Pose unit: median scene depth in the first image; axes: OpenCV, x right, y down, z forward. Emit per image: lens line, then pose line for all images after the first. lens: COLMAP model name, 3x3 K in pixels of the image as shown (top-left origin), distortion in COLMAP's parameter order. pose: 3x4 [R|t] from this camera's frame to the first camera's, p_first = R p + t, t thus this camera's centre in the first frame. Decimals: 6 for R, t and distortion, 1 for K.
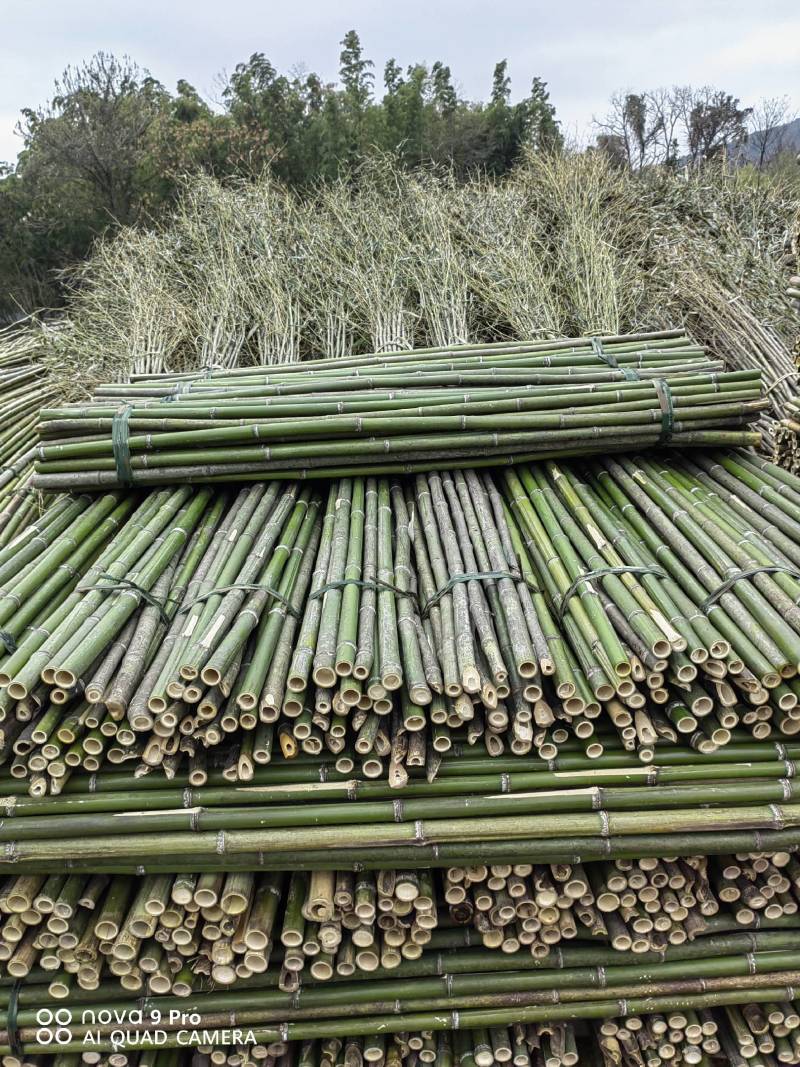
lens RADIAL K [[828.3, 0, 400.0], [0, 828.3, 533.5], [0, 0, 1]] dist [0.032285, -0.006970]
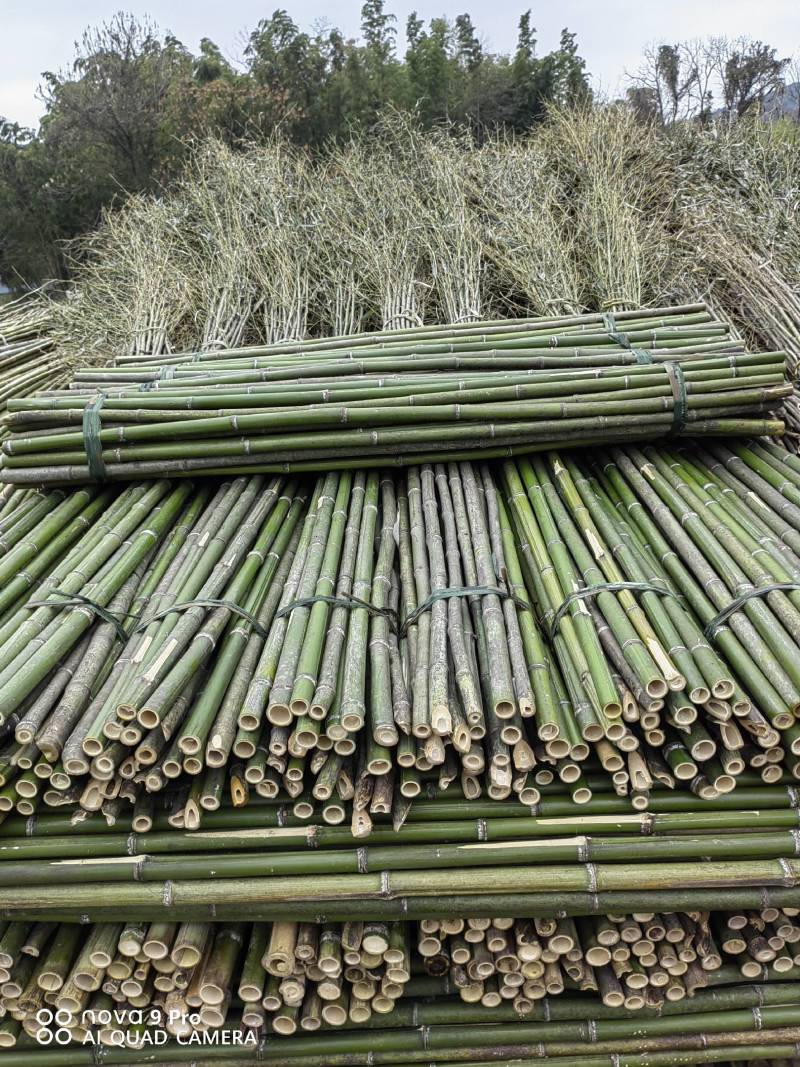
lens RADIAL K [[828.3, 0, 400.0], [0, 828.3, 533.5], [0, 0, 1]] dist [0.032285, -0.006970]
pose [[0.999507, -0.000877, -0.031377, 0.051602], [0.002145, 0.999182, 0.040387, -0.045093], [0.031316, -0.040434, 0.998691, 0.085587]]
